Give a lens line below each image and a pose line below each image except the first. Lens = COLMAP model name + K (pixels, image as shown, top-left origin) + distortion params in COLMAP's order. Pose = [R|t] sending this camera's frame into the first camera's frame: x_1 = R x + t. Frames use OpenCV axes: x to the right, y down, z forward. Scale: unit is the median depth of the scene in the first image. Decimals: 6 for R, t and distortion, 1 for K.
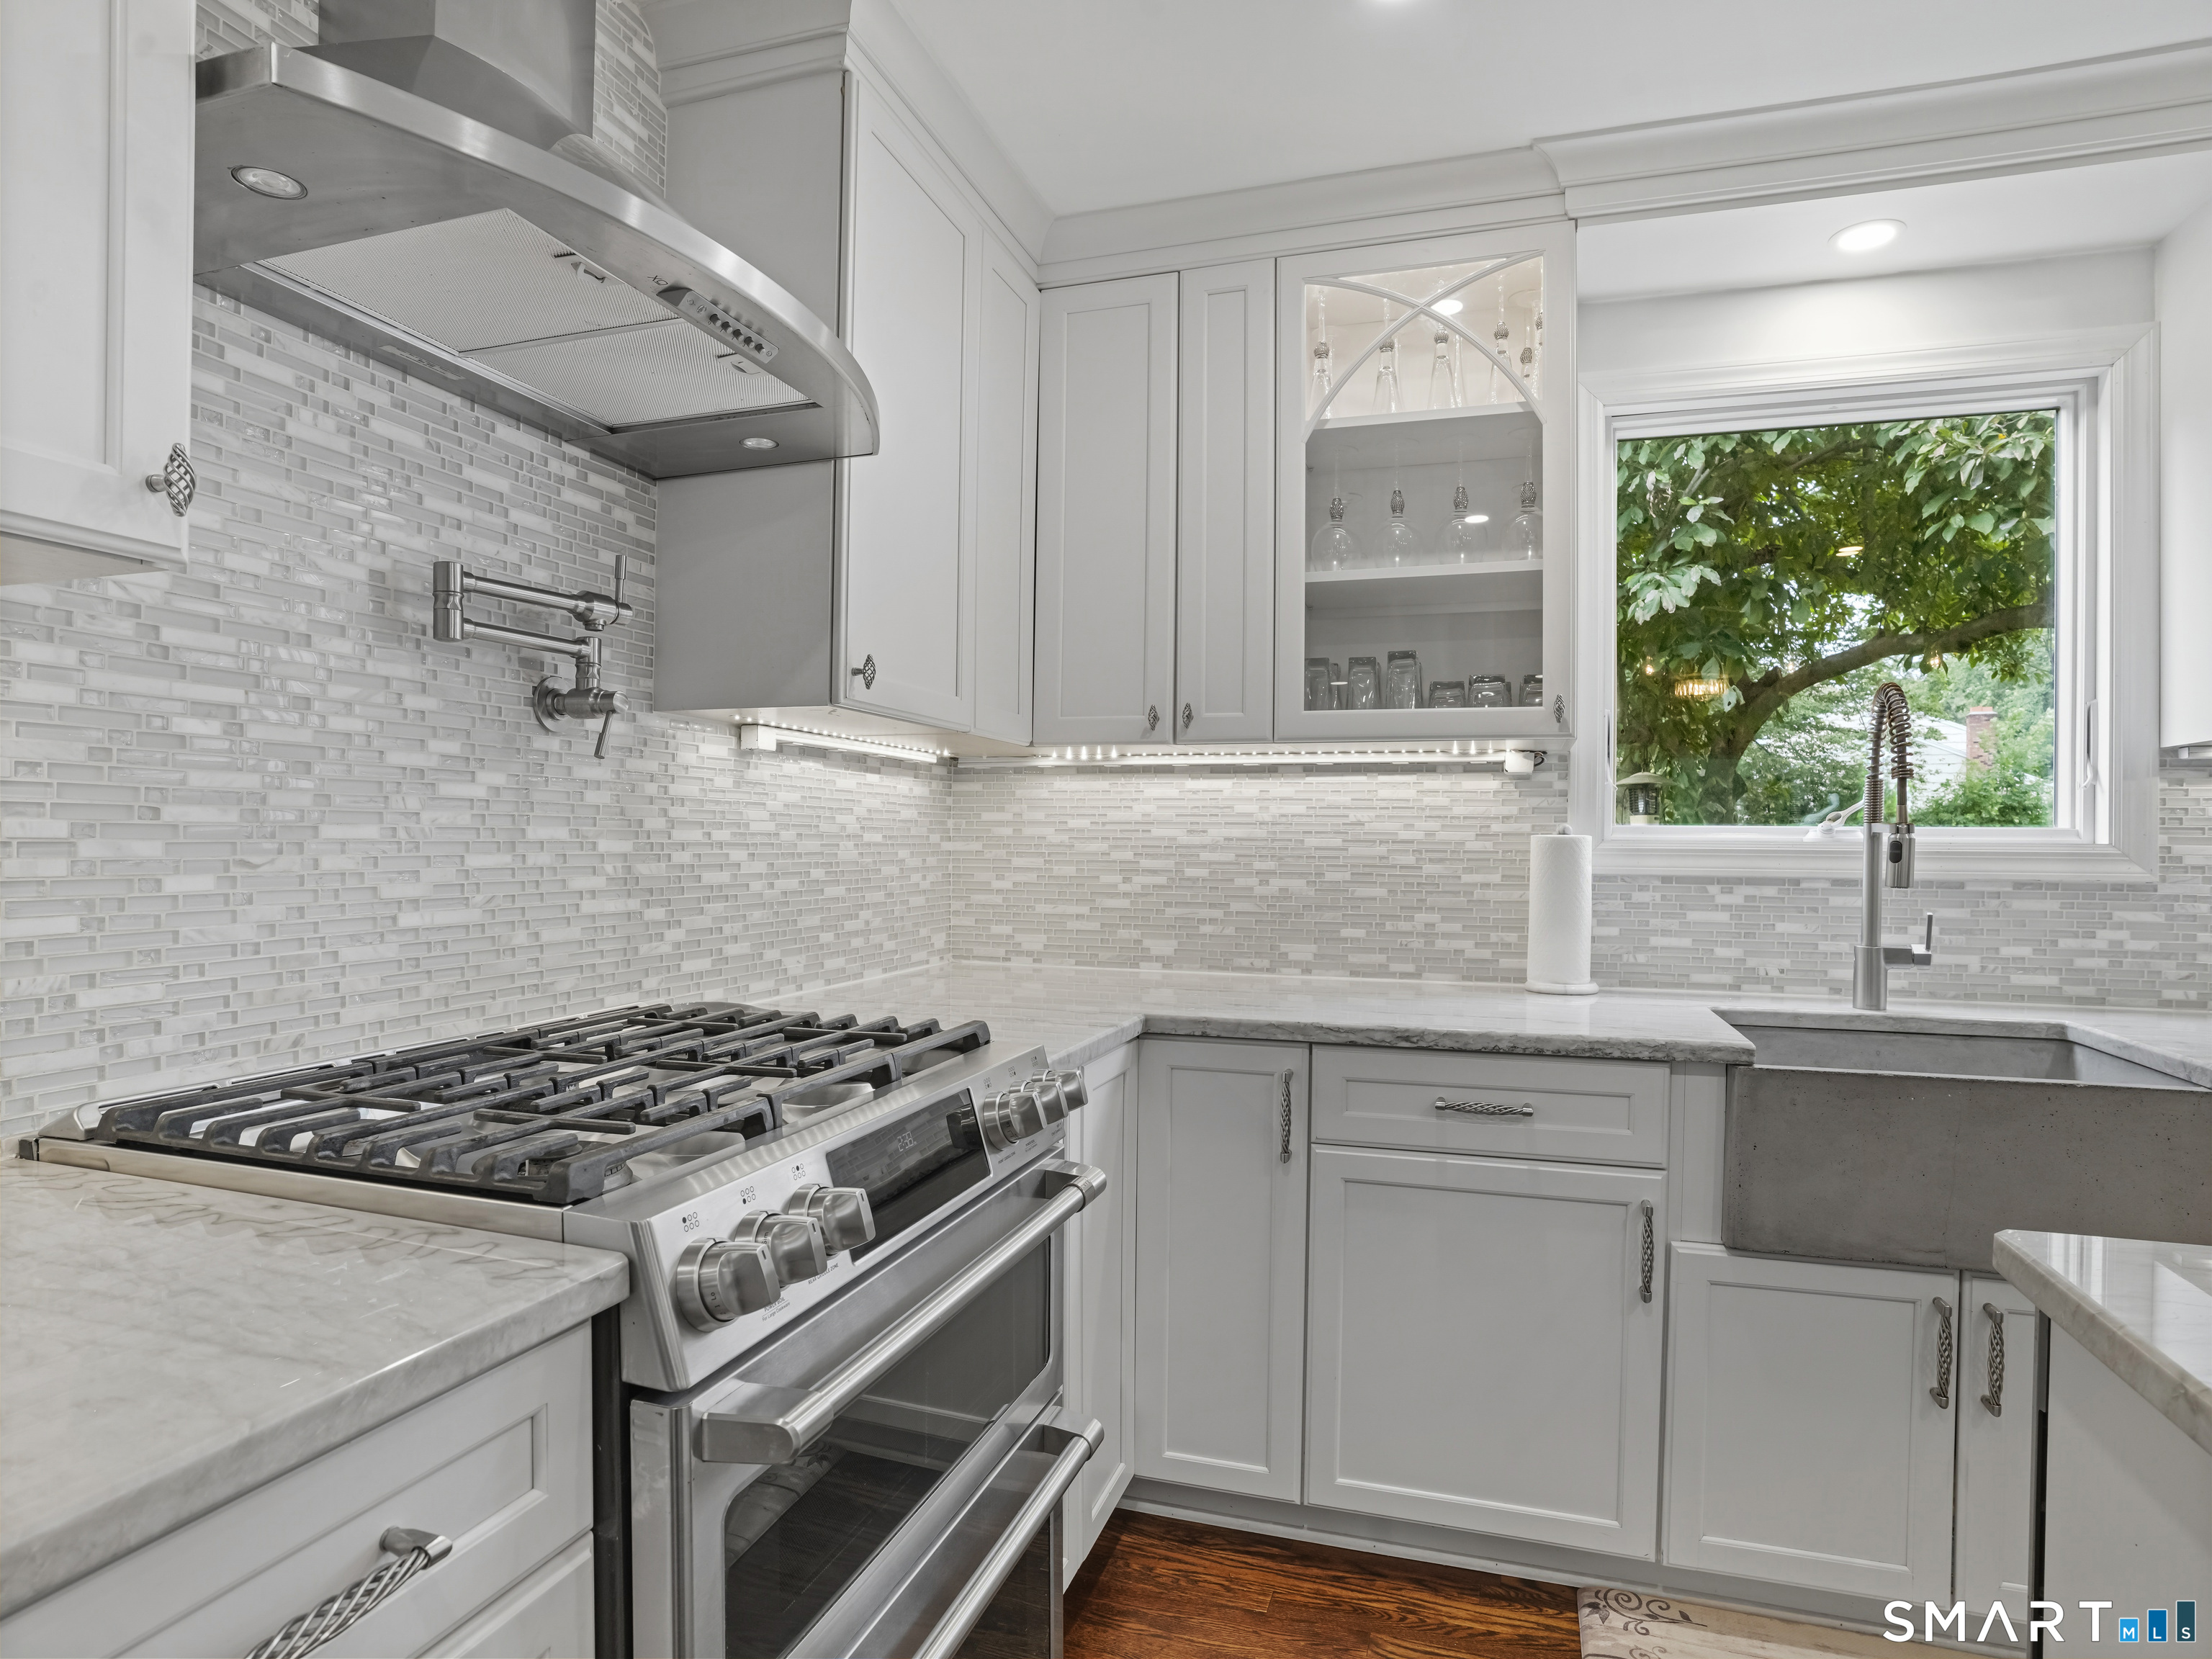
lens RADIAL K [[1214.6, 0, 1120.4], [0, 1214.6, 854.3], [0, 0, 1]] dist [-0.060952, 0.017360]
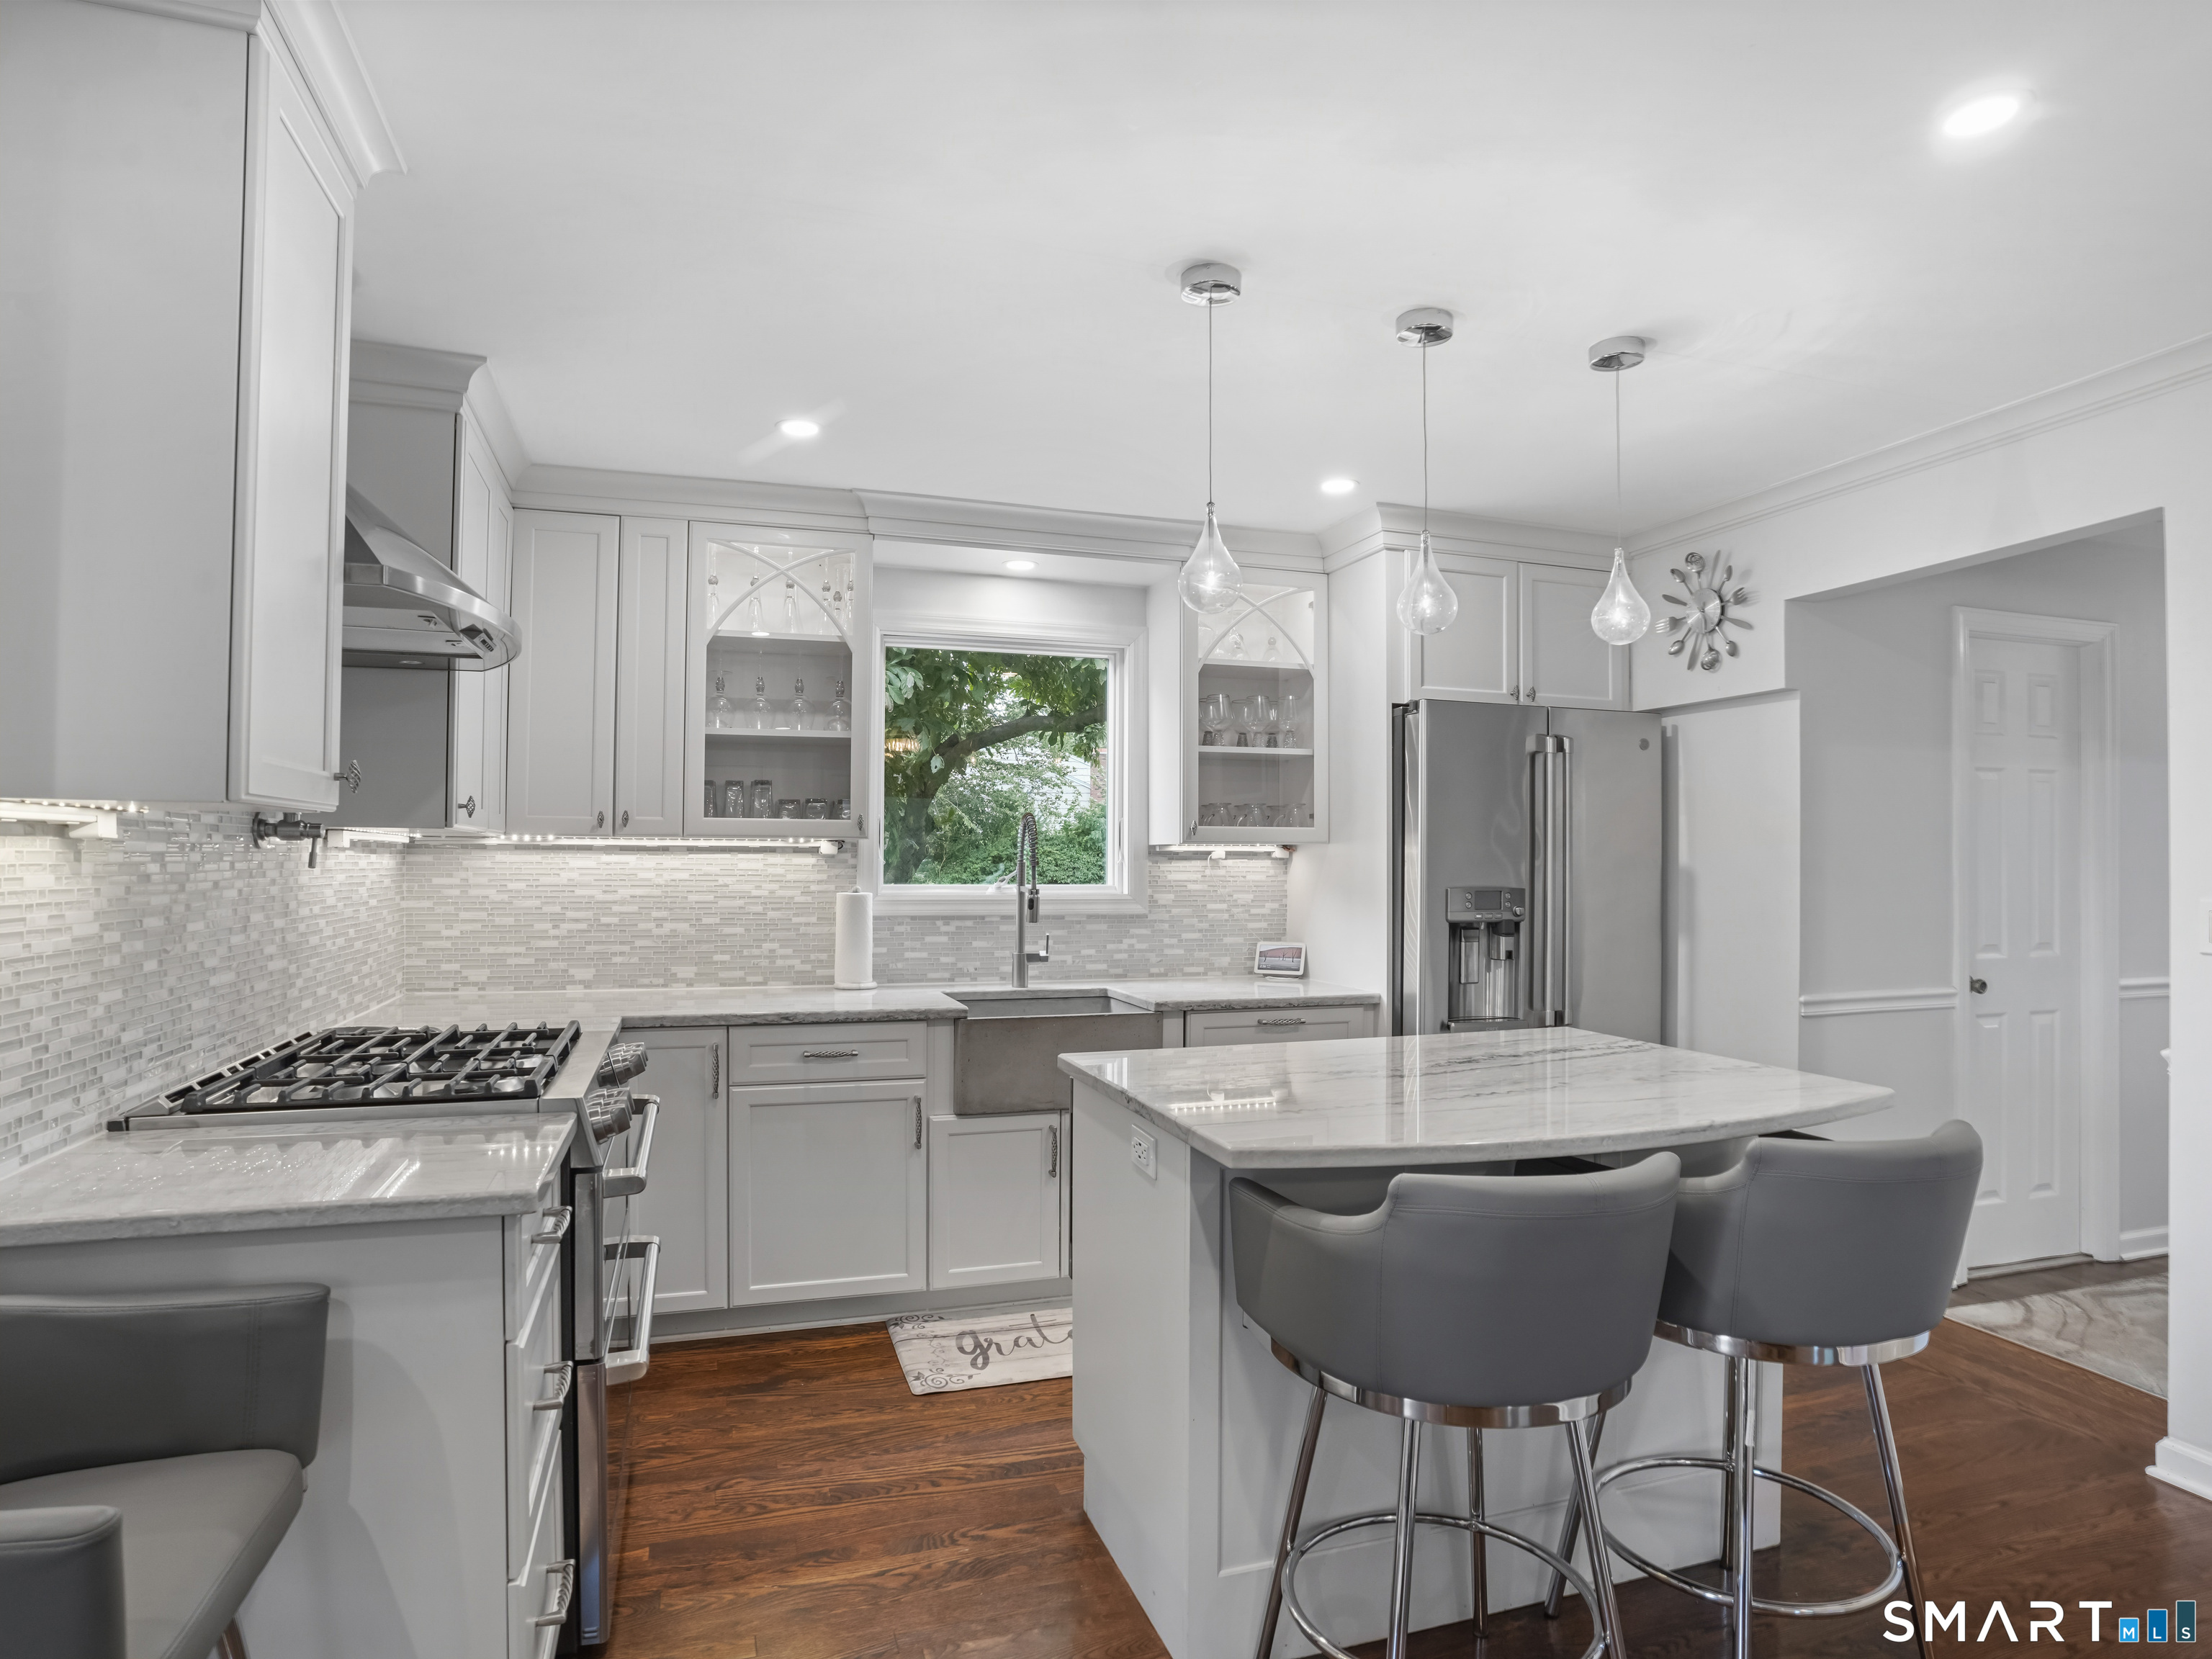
lens RADIAL K [[1214.6, 0, 1098.9], [0, 1214.6, 832.3], [0, 0, 1]] dist [-0.060952, 0.017360]
pose [[0.808988, 0.010513, 0.587731, -0.345042], [0.006369, 0.999625, -0.026648, -0.053361], [-0.587790, 0.025301, 0.808617, -0.547365]]
